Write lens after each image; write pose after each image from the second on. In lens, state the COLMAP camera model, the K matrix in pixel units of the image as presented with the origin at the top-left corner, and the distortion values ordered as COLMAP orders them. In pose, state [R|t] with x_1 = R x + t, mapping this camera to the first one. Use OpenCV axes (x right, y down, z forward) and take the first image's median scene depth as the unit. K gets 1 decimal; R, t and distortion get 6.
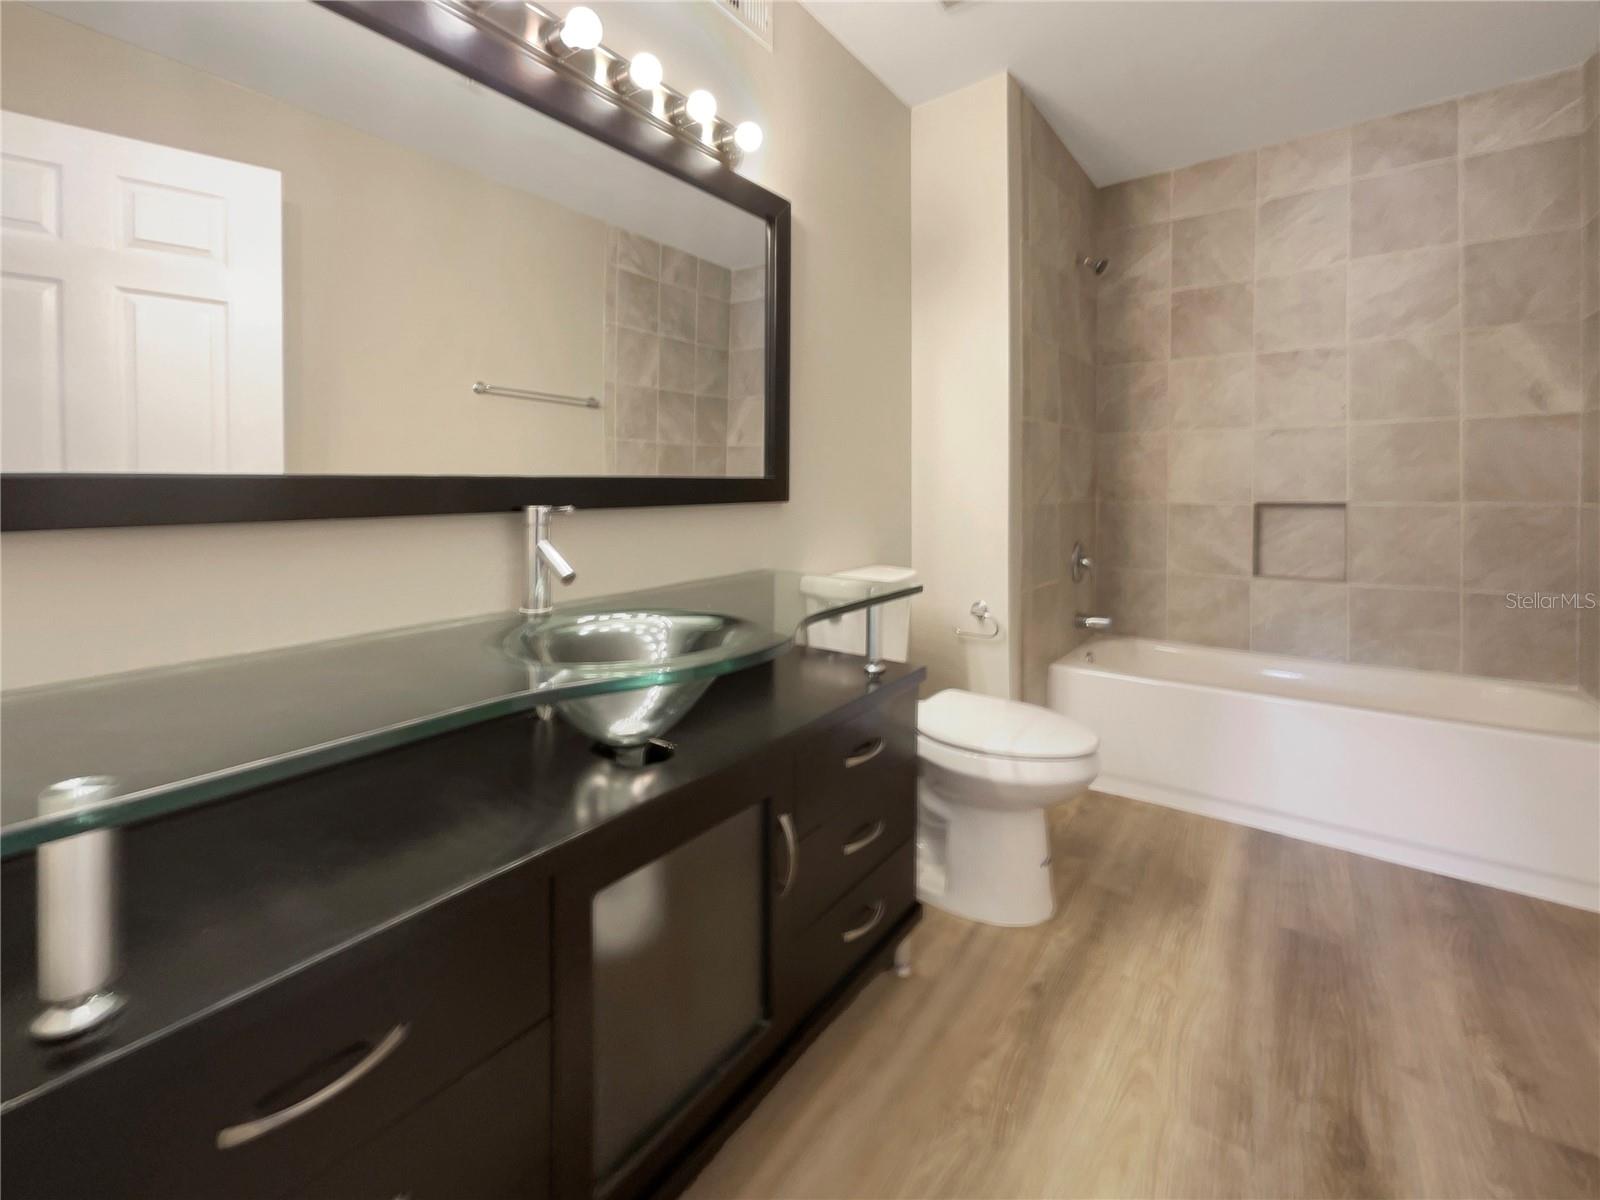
lens RADIAL K [[676.3, 0, 800.0], [0, 676.3, 600.0], [0, 0, 1]] dist [-0.001186, -0.000279]
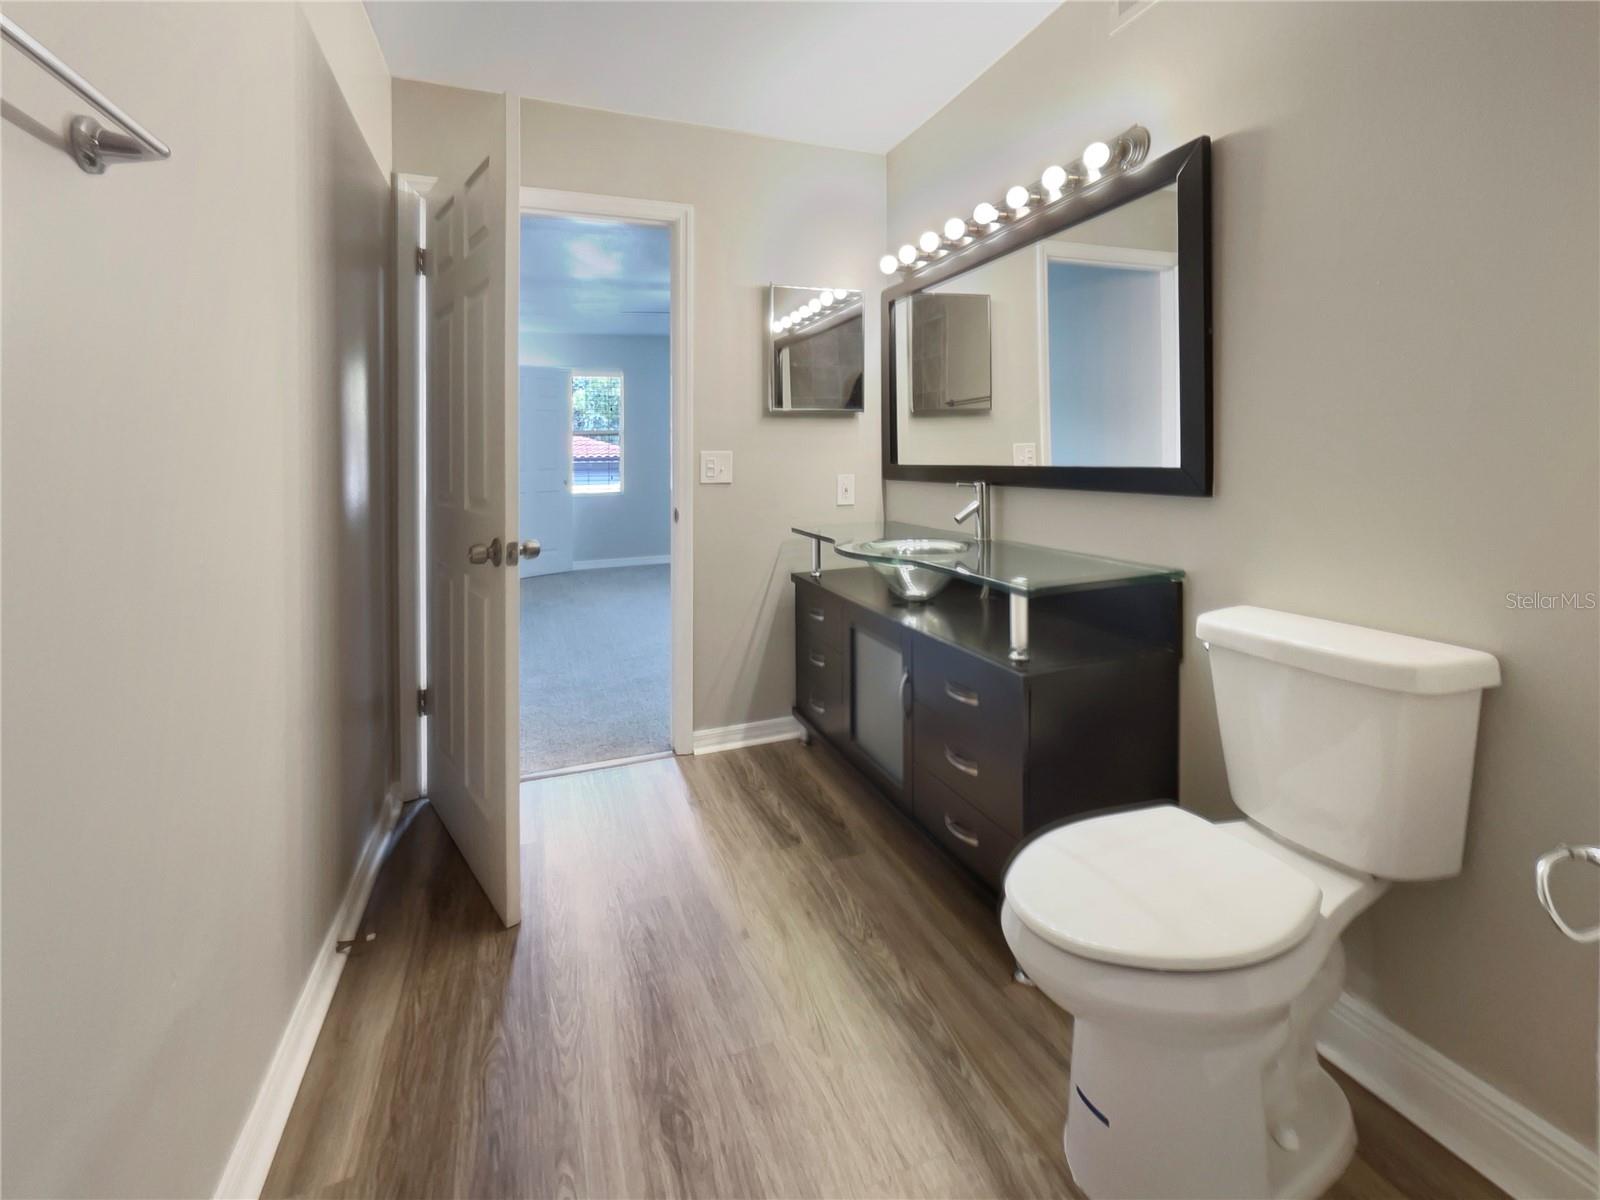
lens RADIAL K [[676.3, 0, 800.0], [0, 676.3, 600.0], [0, 0, 1]] dist [-0.001186, -0.000279]
pose [[-0.528737, 0.227706, -0.817672, 1.181021], [-0.084768, 0.944361, 0.317801, -0.306097], [0.844542, 0.237345, -0.480016, 1.244969]]
